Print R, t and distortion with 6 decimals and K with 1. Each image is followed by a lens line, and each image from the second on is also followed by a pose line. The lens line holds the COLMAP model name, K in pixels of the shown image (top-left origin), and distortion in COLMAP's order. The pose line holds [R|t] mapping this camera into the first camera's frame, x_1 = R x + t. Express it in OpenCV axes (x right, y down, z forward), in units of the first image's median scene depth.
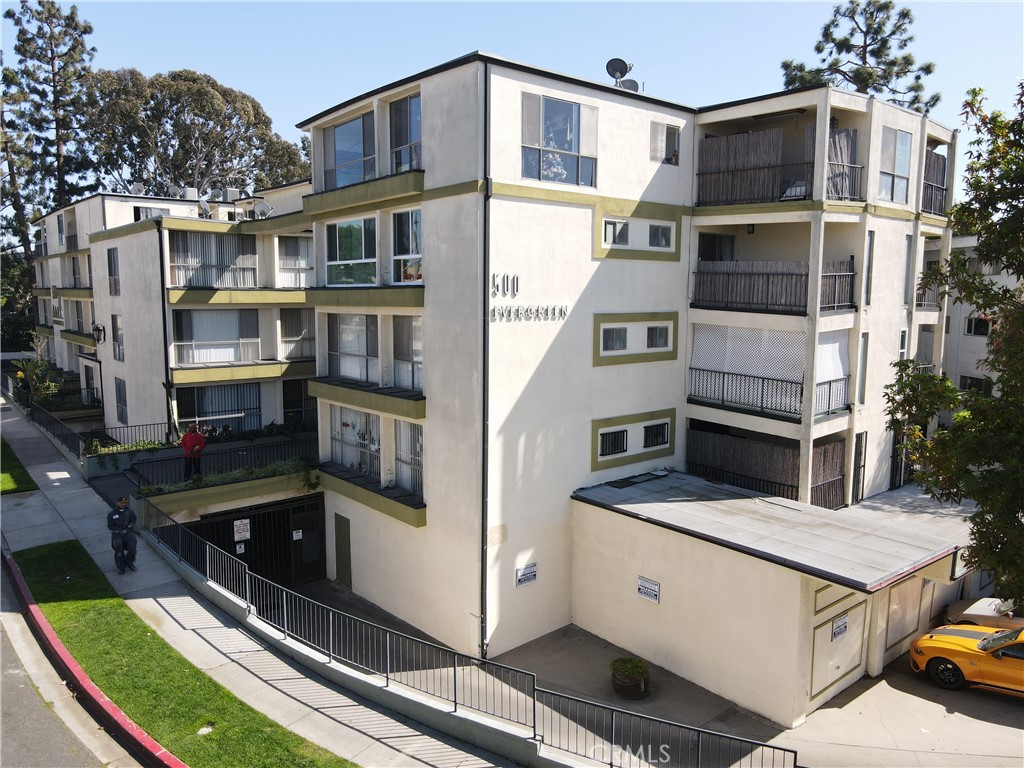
lens RADIAL K [[752.2, 0, 512.0], [0, 752.2, 384.0], [0, 0, 1]] dist [0.013166, 0.004267]
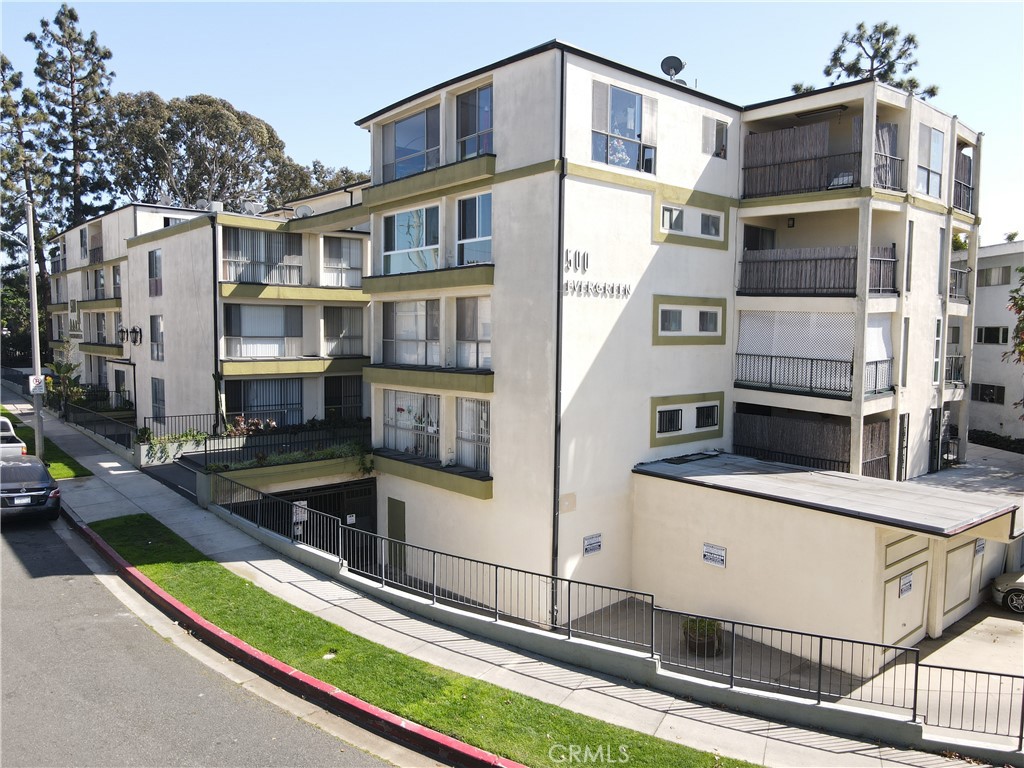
lens RADIAL K [[752.2, 0, 512.0], [0, 752.2, 384.0], [0, 0, 1]] dist [0.013166, 0.004267]
pose [[0.999798, 0.002543, 0.019922, -0.100759], [-0.001574, 0.998821, -0.048524, 0.076632], [-0.020022, 0.048483, 0.998623, -0.031170]]
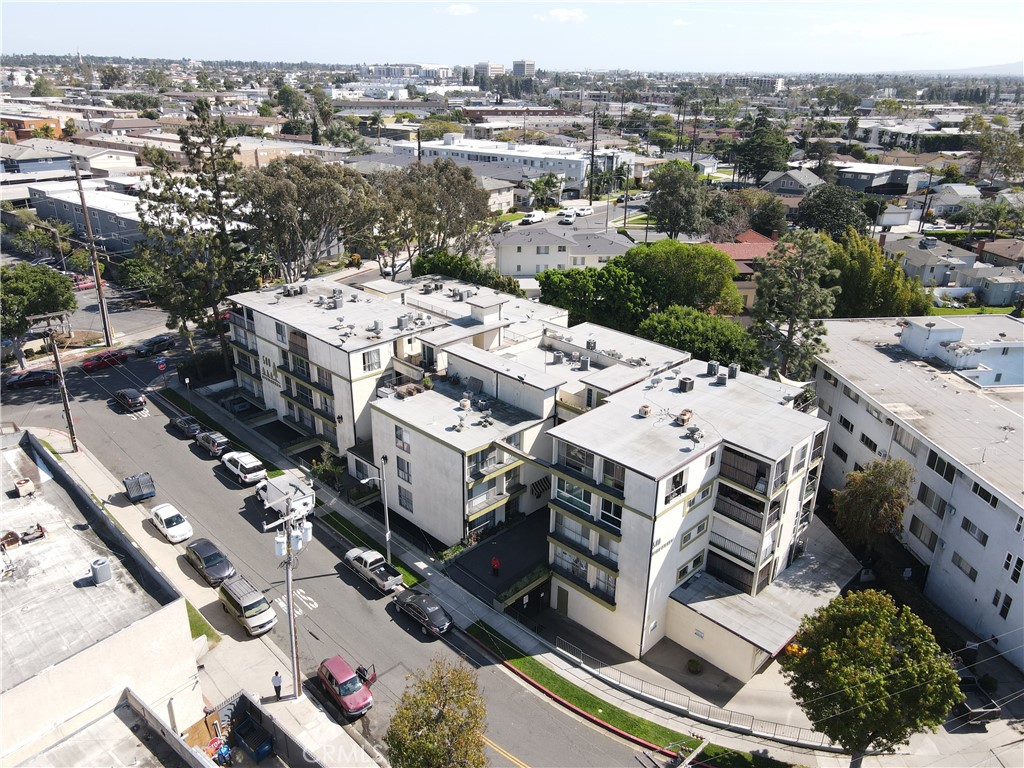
lens RADIAL K [[754.7, 0, 512.0], [0, 754.7, 384.0], [0, 0, 1]] dist [-0.002804, 0.033414]
pose [[0.995649, -0.027720, 0.088964, -0.646260], [0.002405, 0.962054, 0.272847, -1.221533], [-0.093151, -0.271446, 0.957935, -1.215294]]
